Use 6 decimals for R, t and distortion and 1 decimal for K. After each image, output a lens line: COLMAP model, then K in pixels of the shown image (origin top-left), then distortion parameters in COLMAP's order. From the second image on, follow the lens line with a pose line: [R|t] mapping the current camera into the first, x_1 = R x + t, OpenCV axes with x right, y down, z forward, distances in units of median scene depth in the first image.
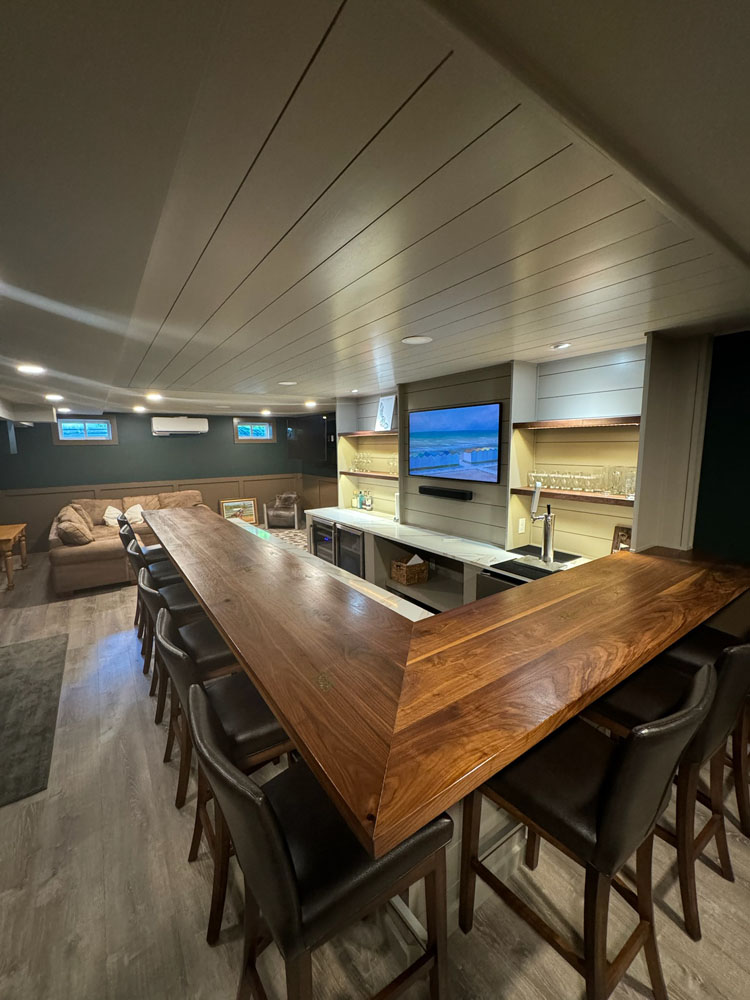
lens RADIAL K [[406.1, 0, 375.0], [0, 406.1, 500.0], [0, 0, 1]] dist [-0.006806, 0.000093]
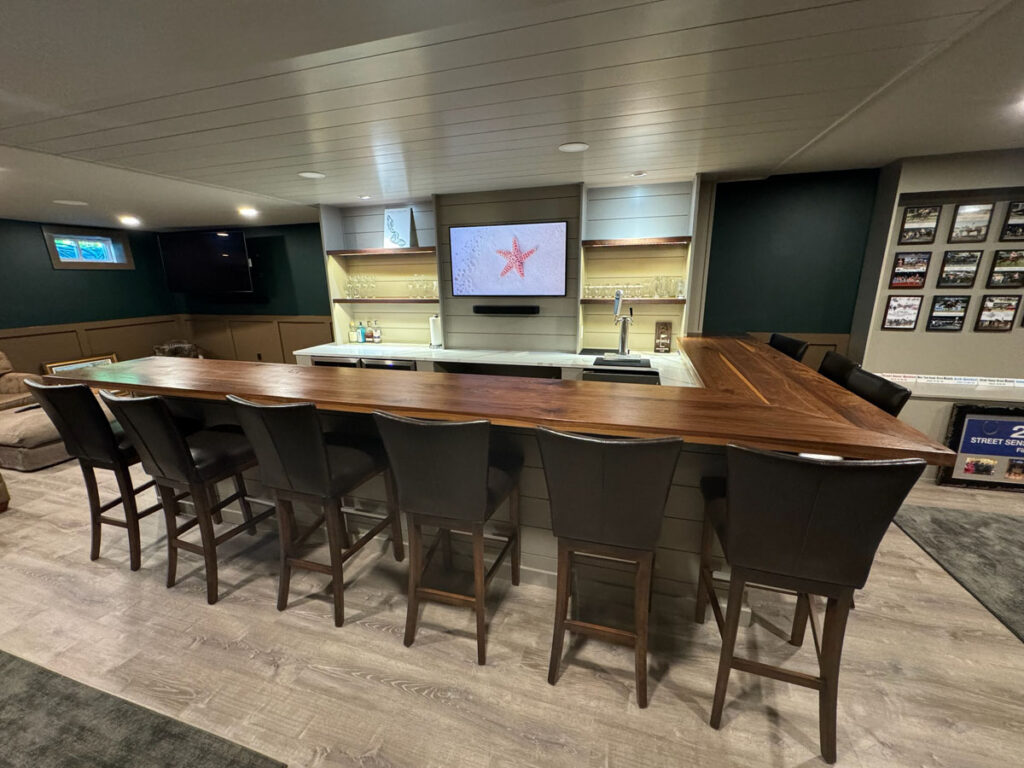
lens RADIAL K [[415.8, 0, 512.0], [0, 415.8, 384.0], [0, 0, 1]] dist [-0.006806, 0.000093]
pose [[0.777452, -0.159566, 0.608365, -0.388362], [0.094185, 0.985912, 0.138228, 0.018375], [-0.621850, -0.050167, 0.781528, 0.126084]]
